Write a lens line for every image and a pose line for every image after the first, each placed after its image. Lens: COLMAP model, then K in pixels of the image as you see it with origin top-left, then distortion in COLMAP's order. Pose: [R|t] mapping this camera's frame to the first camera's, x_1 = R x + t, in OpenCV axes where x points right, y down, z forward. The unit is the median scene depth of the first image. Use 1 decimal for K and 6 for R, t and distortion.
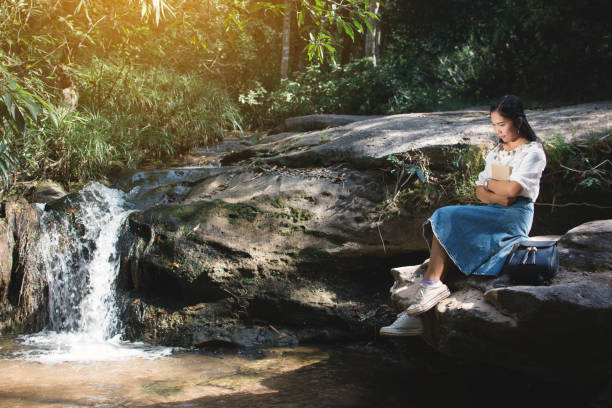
lens RADIAL K [[930.0, 0, 306.0], [0, 930.0, 204.0], [0, 0, 1]] dist [-0.160930, -0.004737]
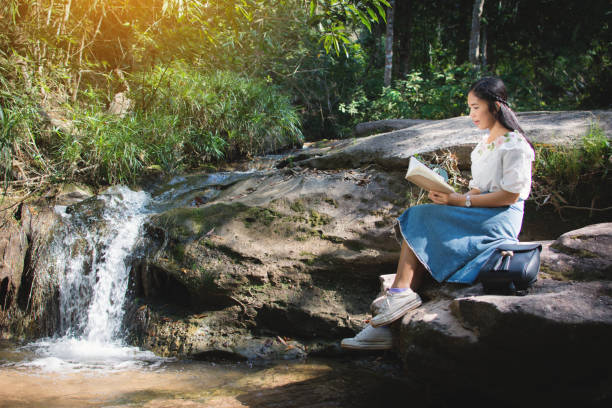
lens RADIAL K [[930.0, 0, 306.0], [0, 930.0, 204.0], [0, 0, 1]] dist [-0.160930, -0.004737]
pose [[0.988785, 0.003548, -0.149307, 0.126004], [-0.005931, 0.999862, -0.015513, 0.011700], [0.149231, 0.016225, 0.988669, 0.077445]]
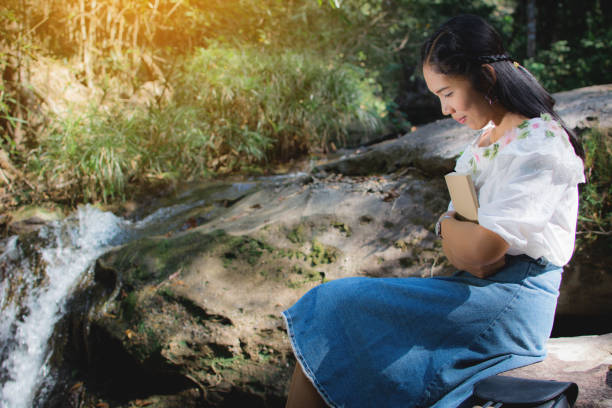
lens RADIAL K [[930.0, 0, 306.0], [0, 930.0, 204.0], [0, 0, 1]] dist [-0.160930, -0.004737]
pose [[0.942494, -0.025944, -0.333215, 0.202041], [0.027373, 0.999625, -0.000408, -0.023196], [0.333101, -0.008736, 0.942851, 0.424426]]
